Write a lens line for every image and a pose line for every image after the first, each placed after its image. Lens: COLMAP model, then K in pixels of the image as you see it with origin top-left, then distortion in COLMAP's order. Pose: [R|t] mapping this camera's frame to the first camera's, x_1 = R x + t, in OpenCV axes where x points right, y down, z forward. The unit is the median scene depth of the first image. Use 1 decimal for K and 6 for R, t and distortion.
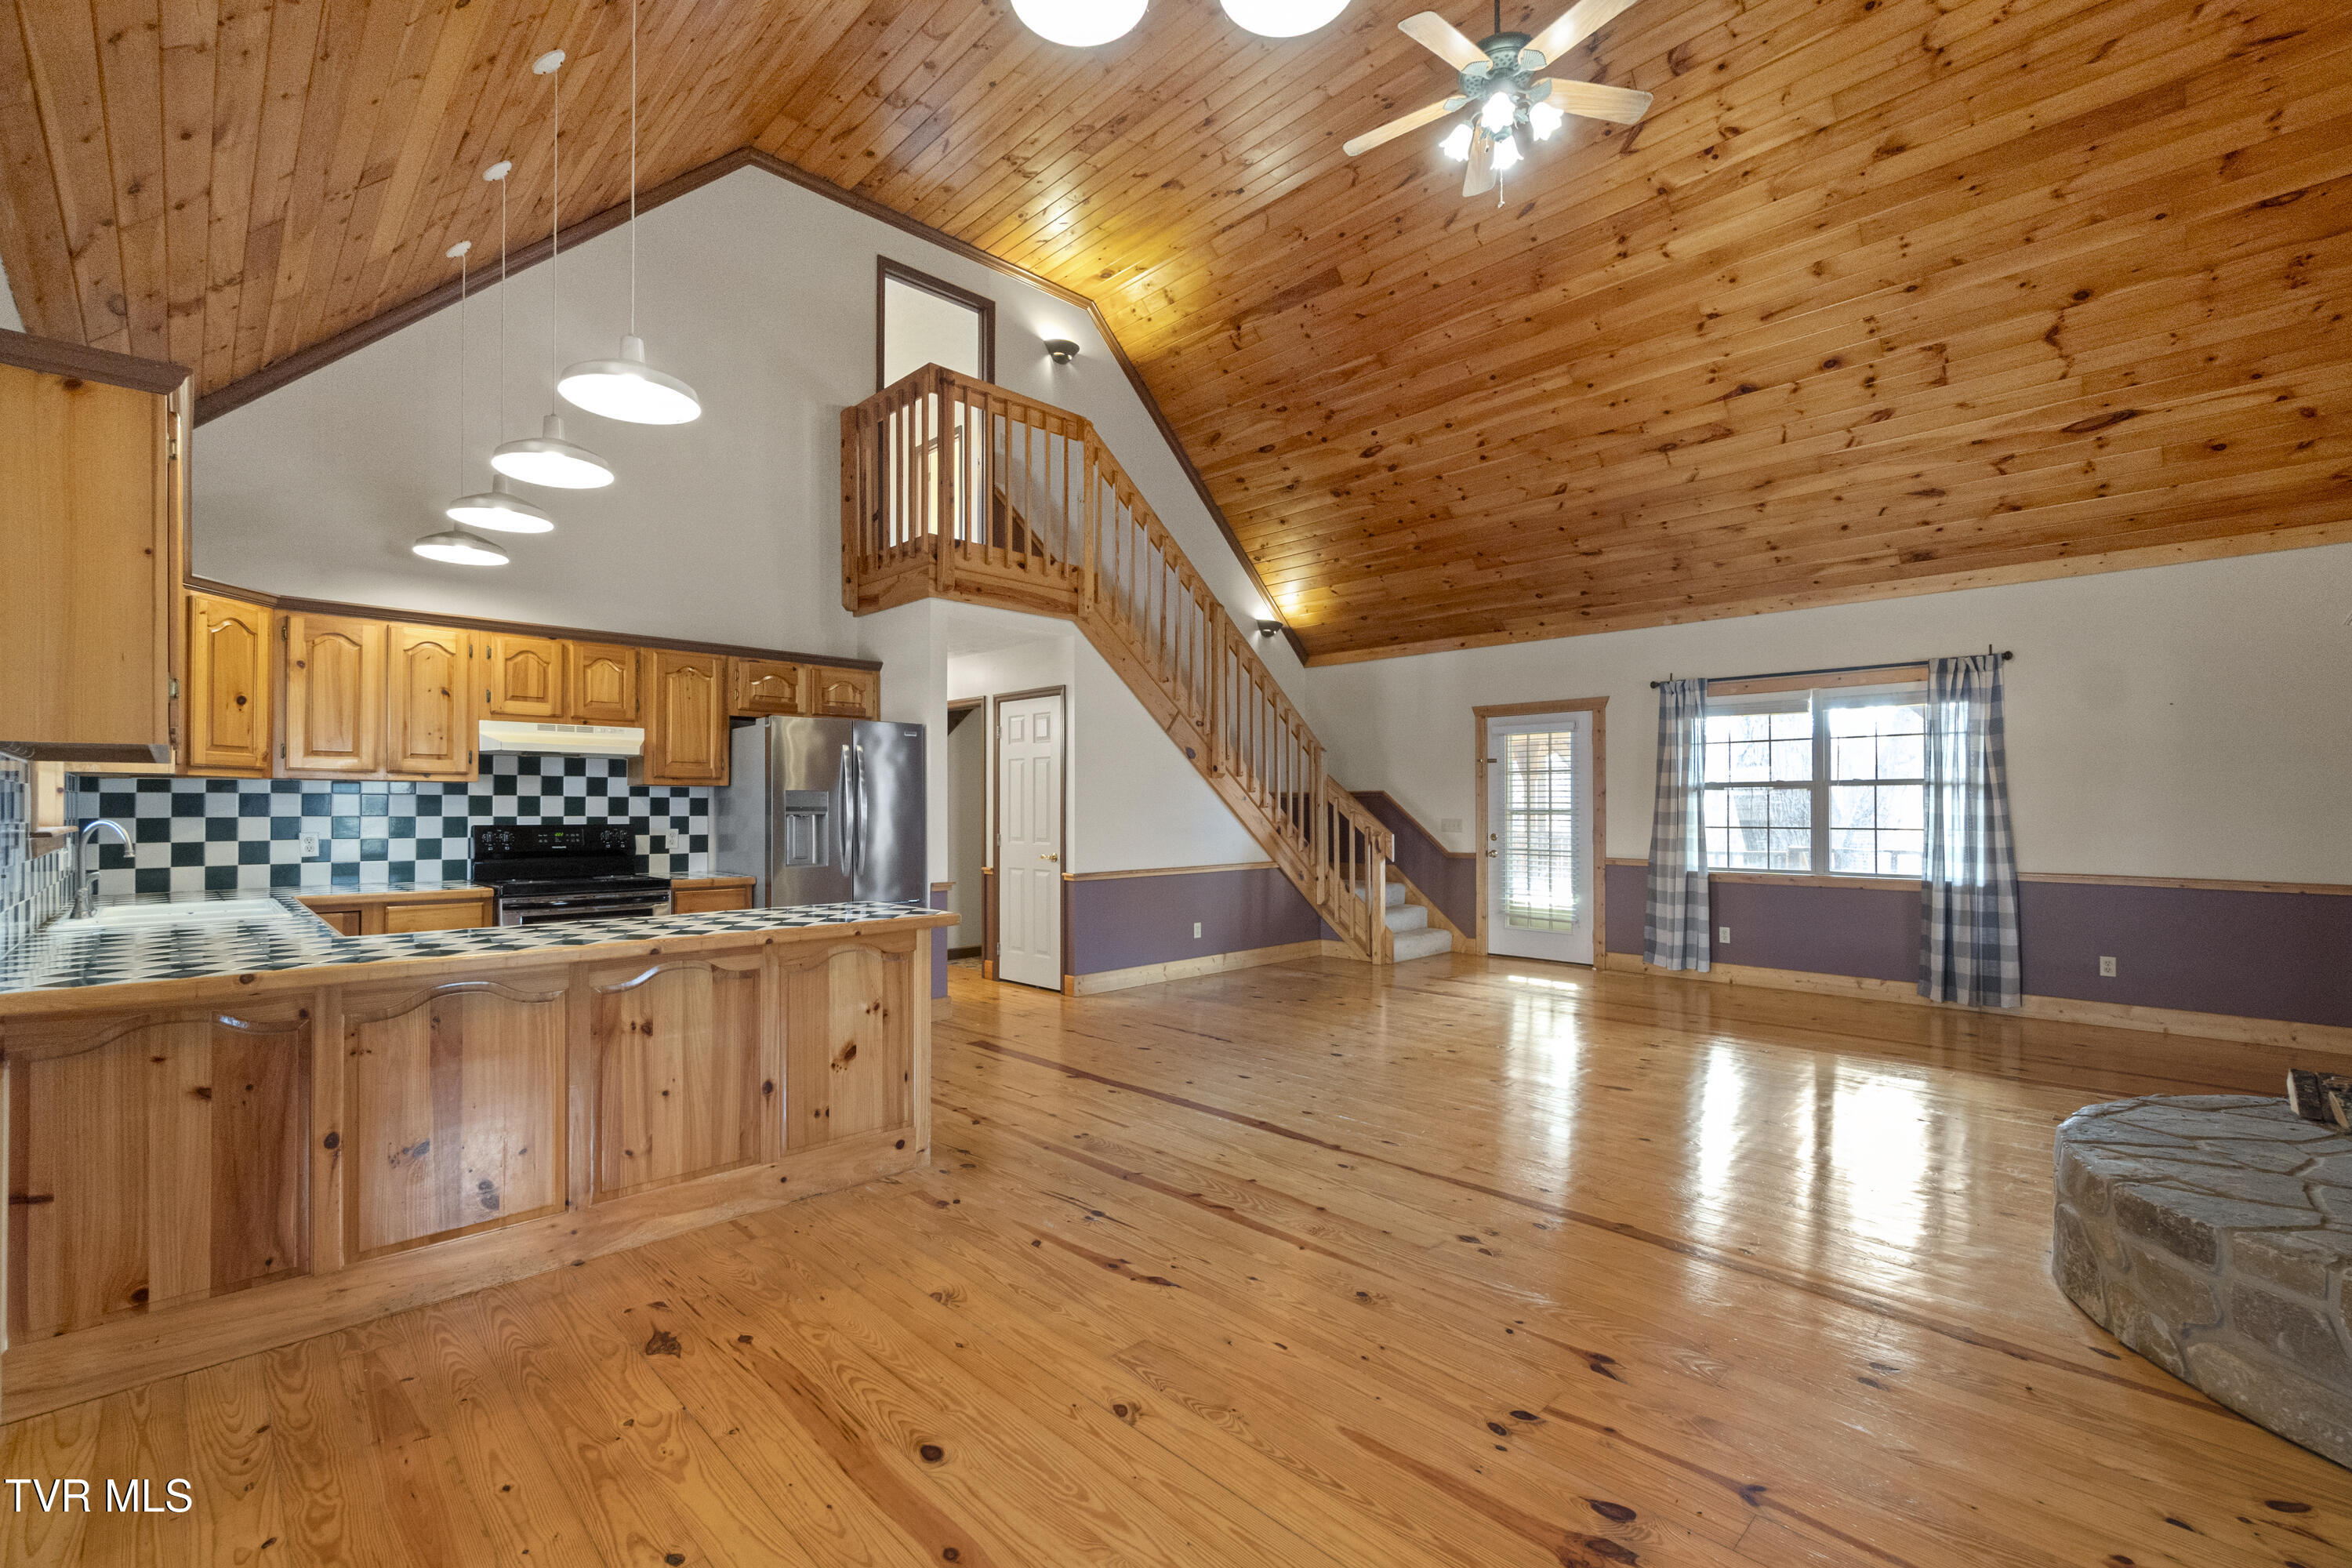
lens RADIAL K [[1019.3, 0, 1175.4], [0, 1019.3, 796.0], [0, 0, 1]] dist [0.006365, 0.000073]
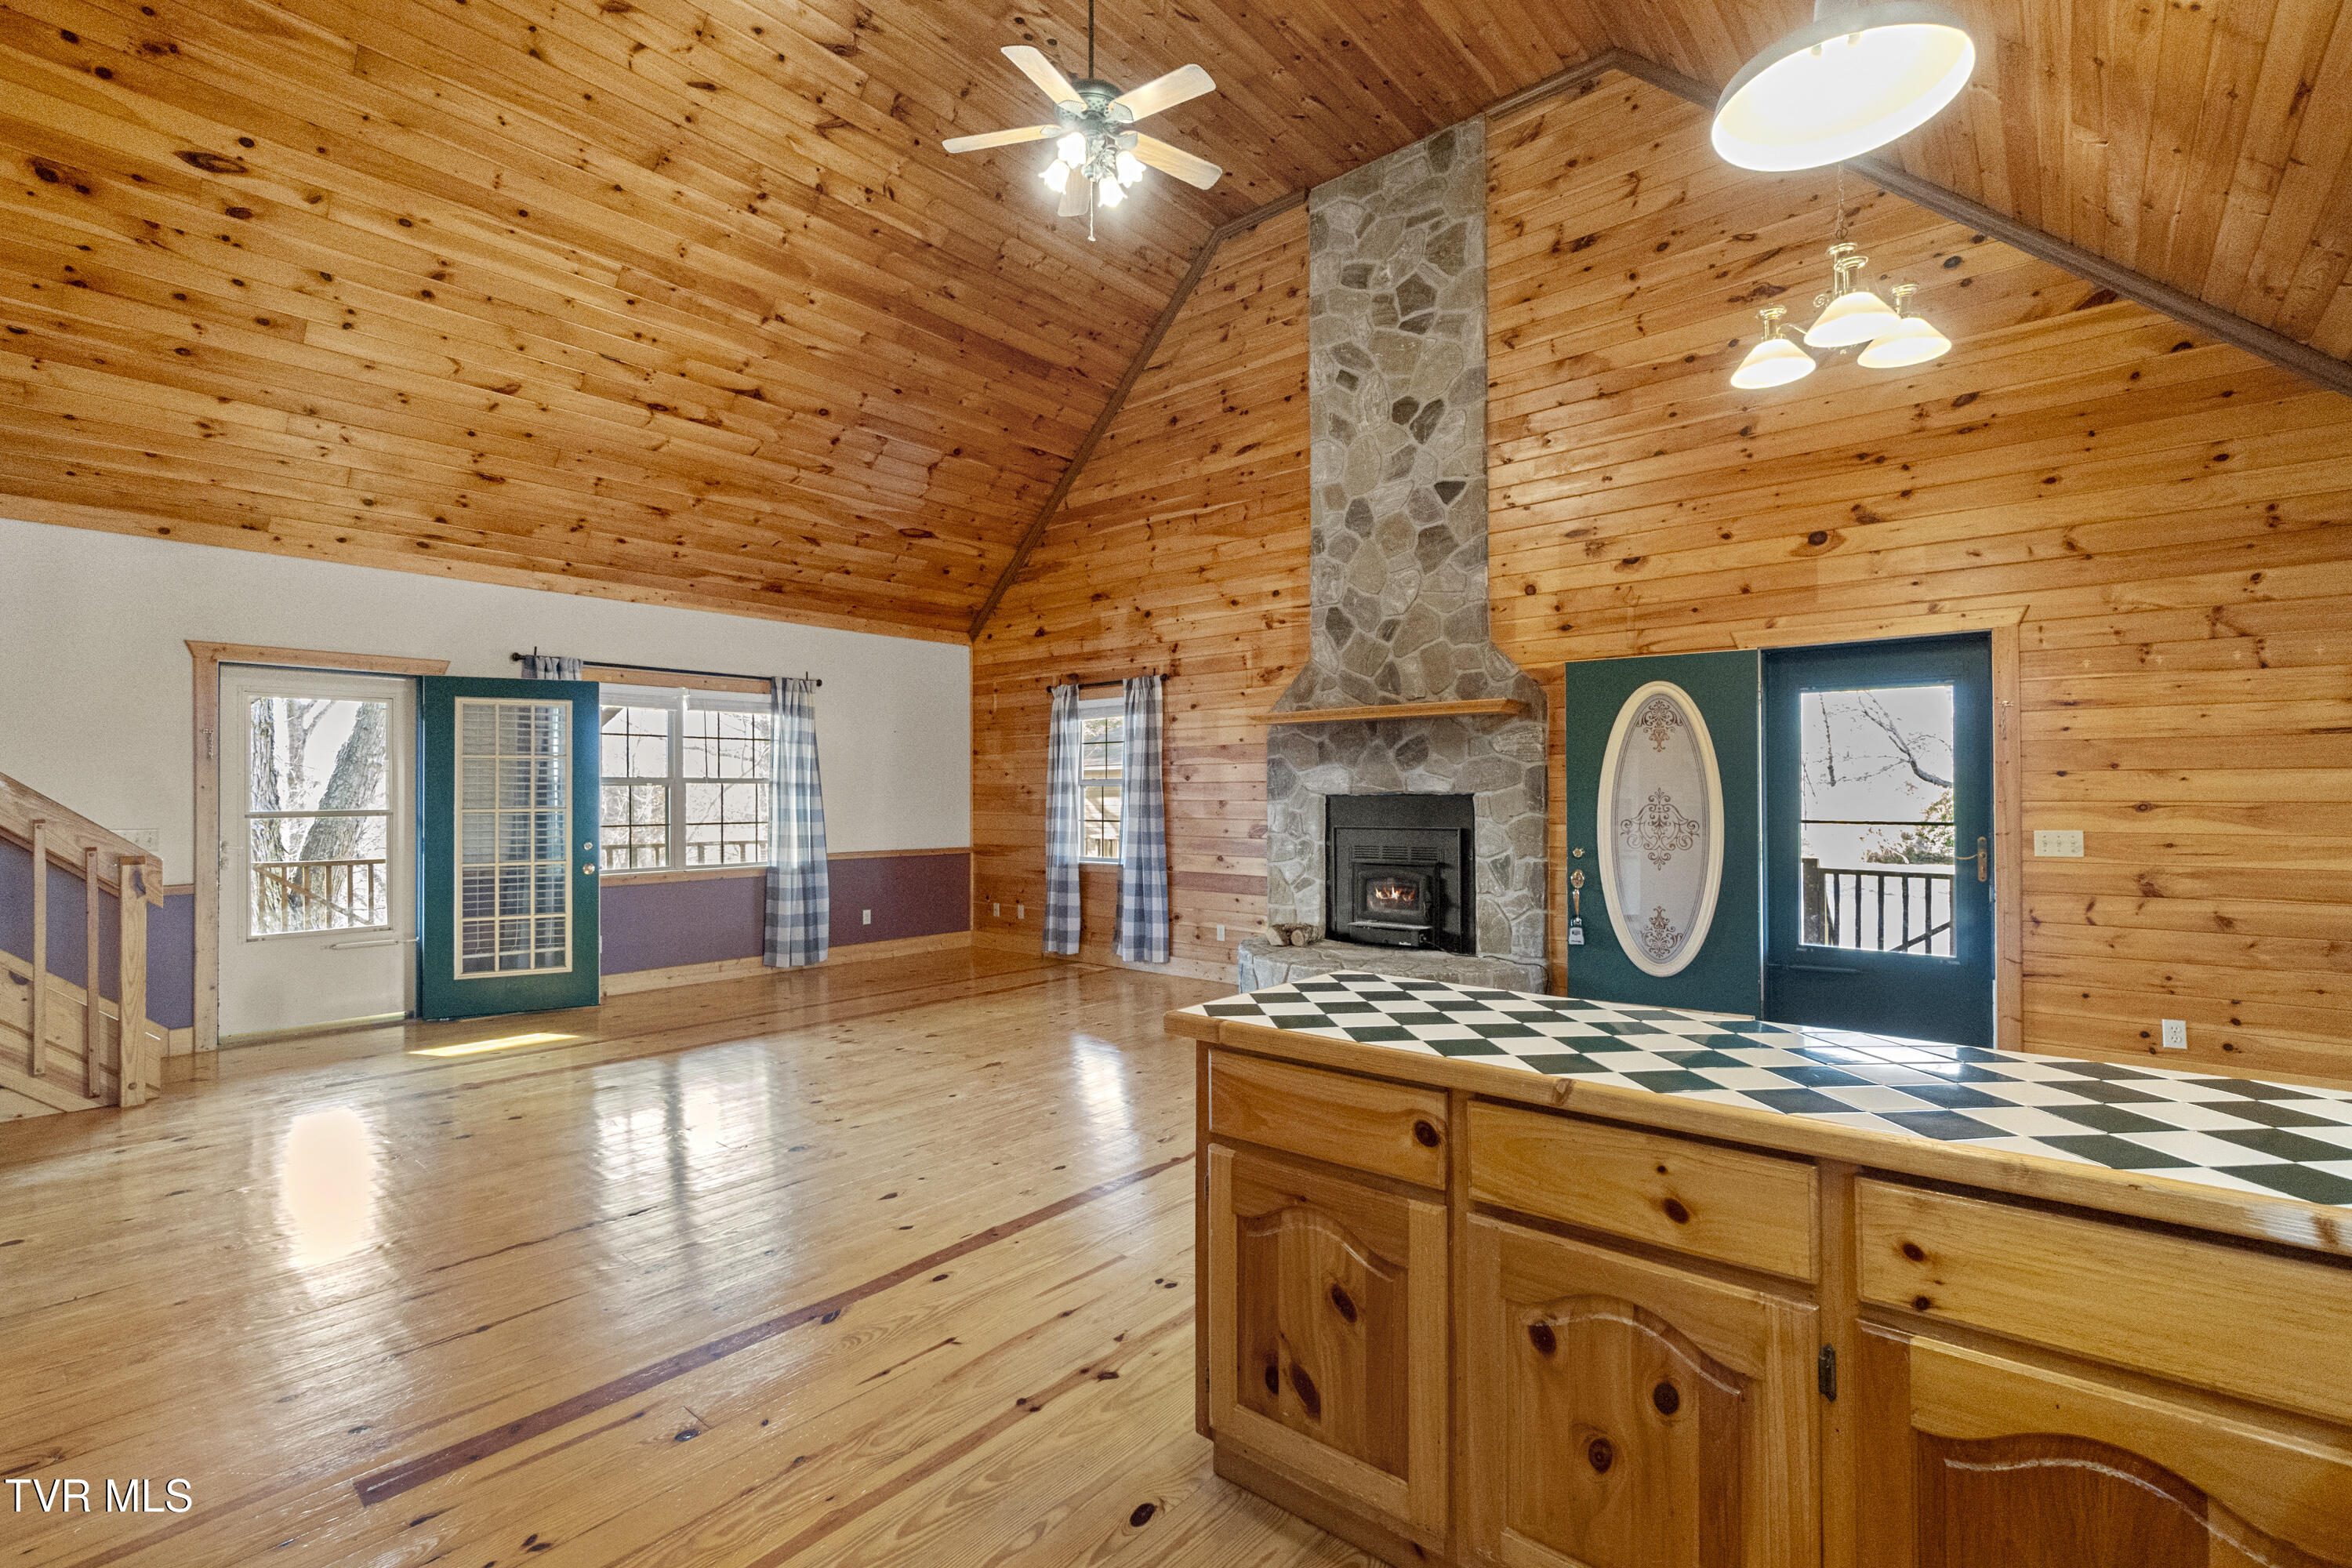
lens RADIAL K [[1046.6, 0, 1169.0], [0, 1046.6, 782.8], [0, 0, 1]] dist [-0.000522, -0.000126]
pose [[-0.077935, 0.012554, 0.996879, -0.602157], [-0.004972, 0.999903, -0.012981, 0.001217], [-0.996946, -0.005969, -0.077865, 0.786796]]
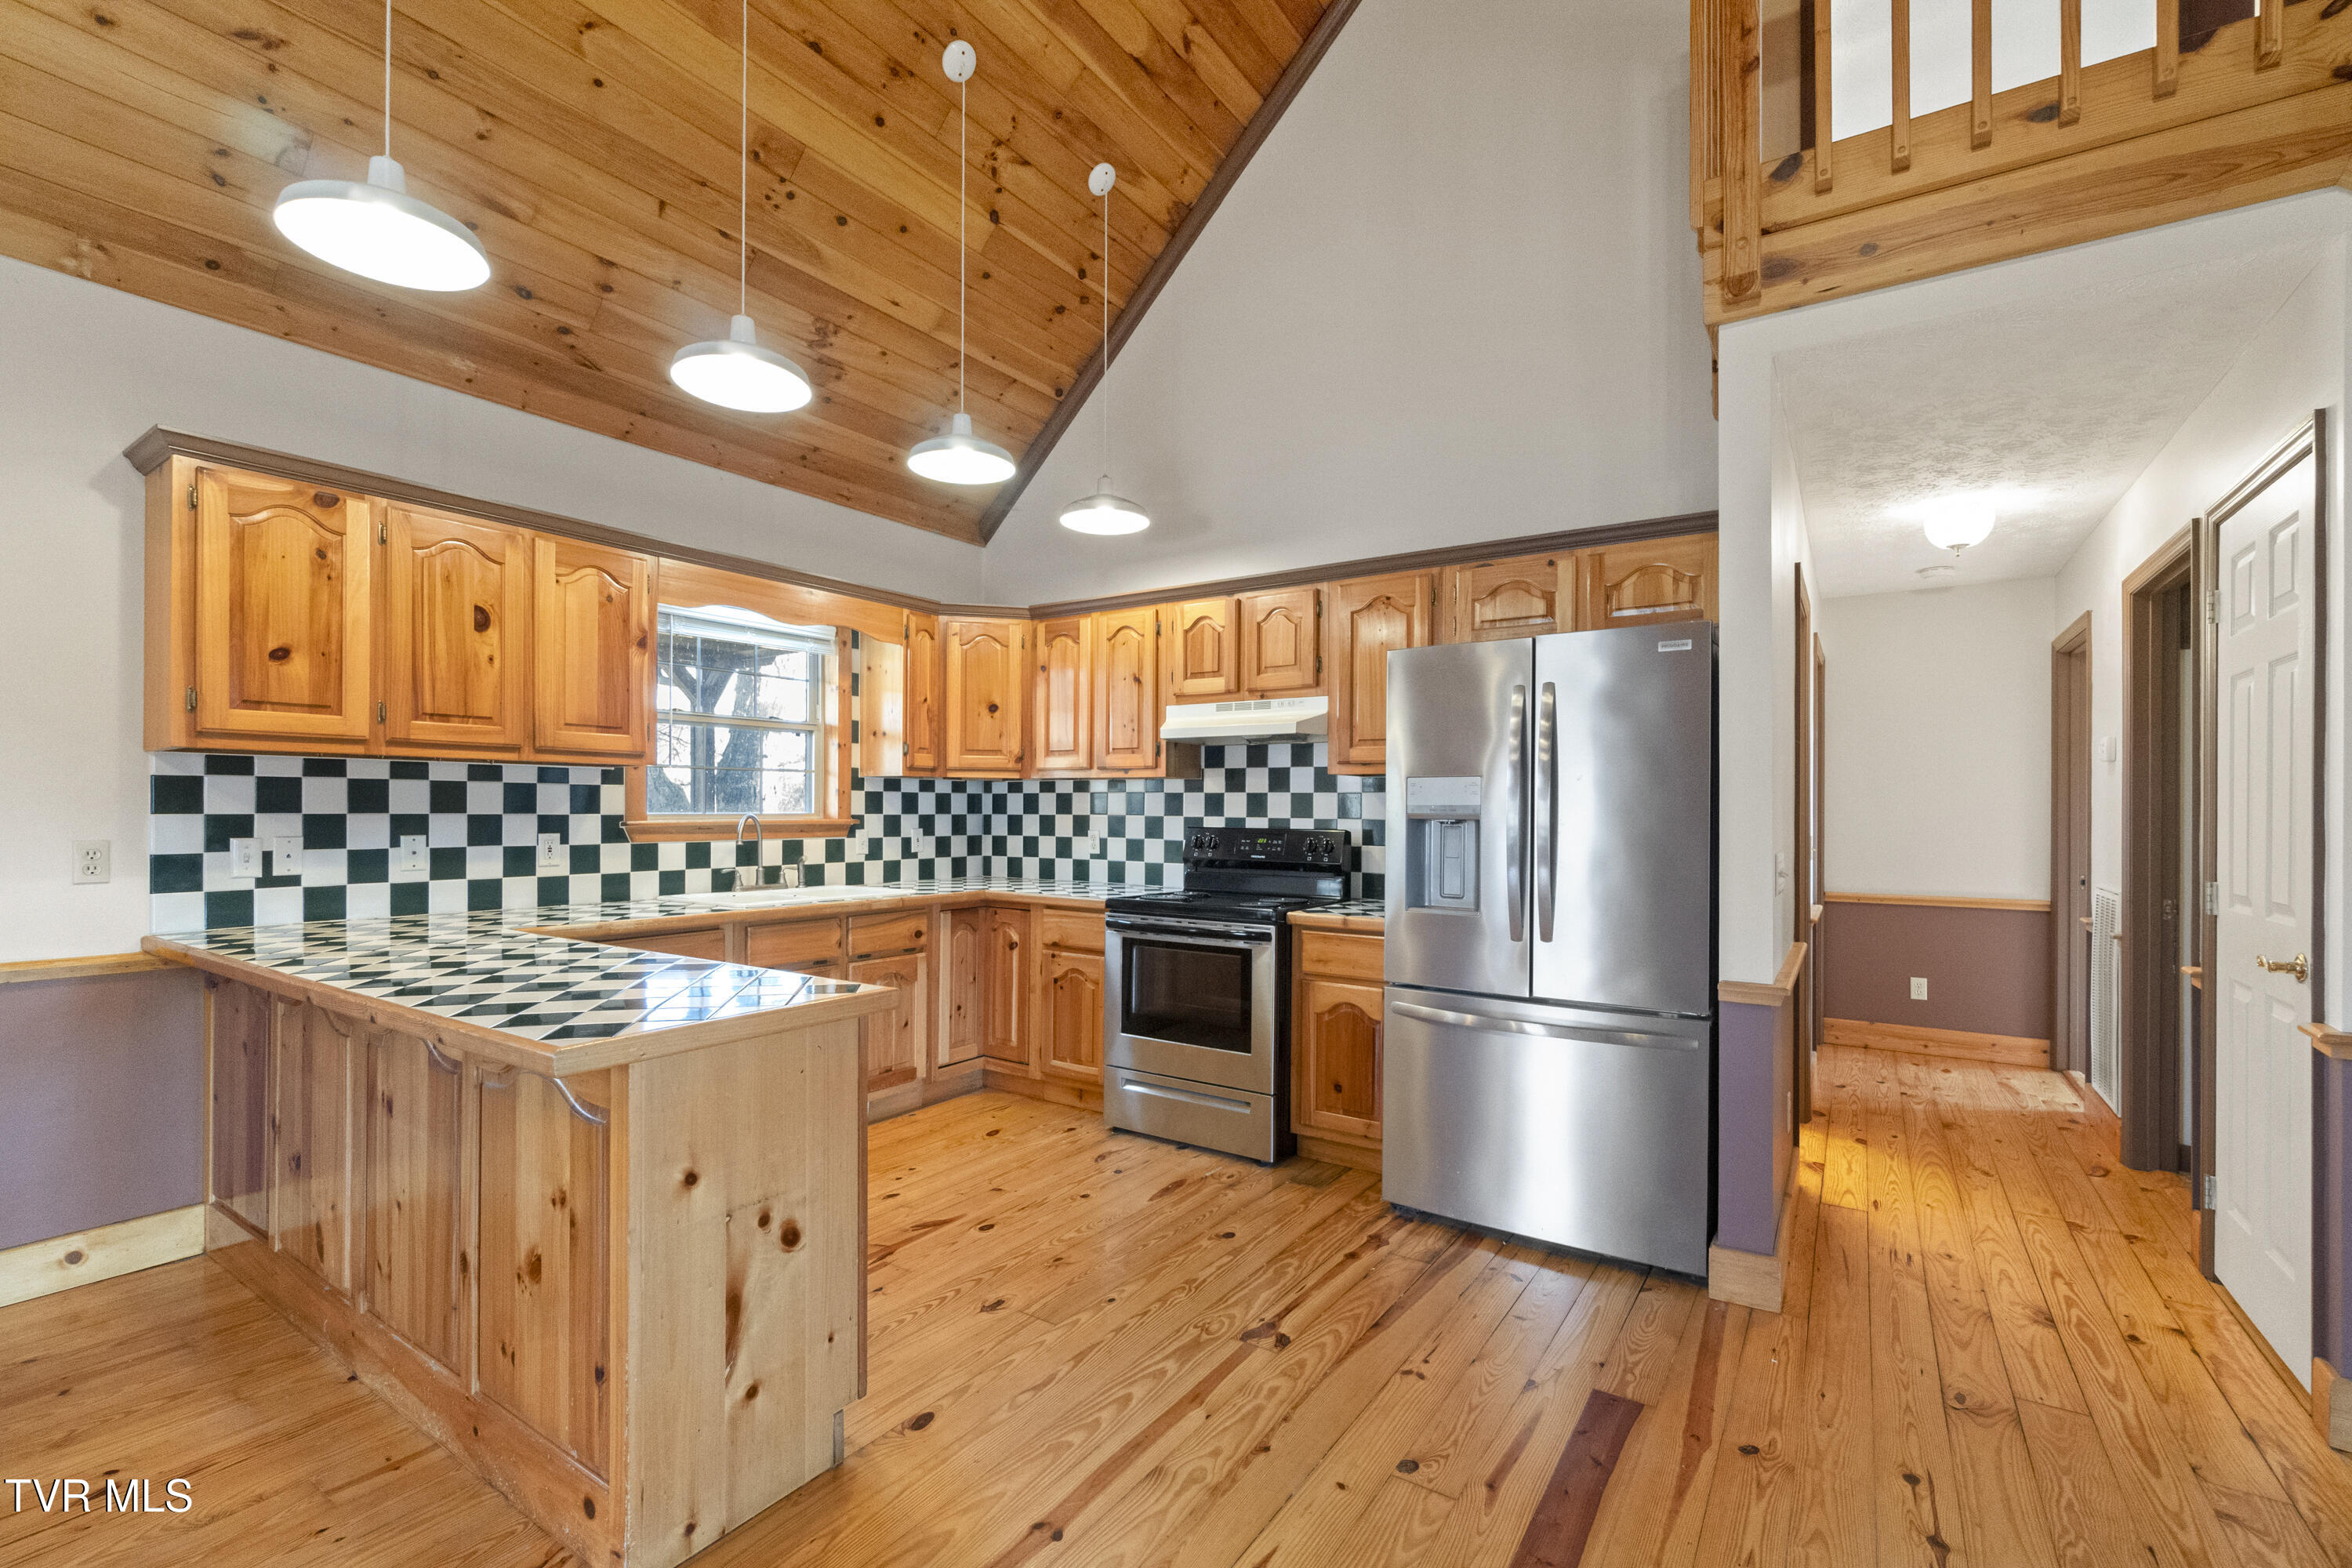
lens RADIAL K [[1022.3, 0, 1168.5], [0, 1022.3, 809.9], [0, 0, 1]] dist [-0.001919, -0.000258]
pose [[0.189577, 0.001182, -0.981865, 0.163588], [0.003851, 0.999991, 0.001947, 0.011773], [0.981858, -0.004151, 0.189571, 0.785995]]
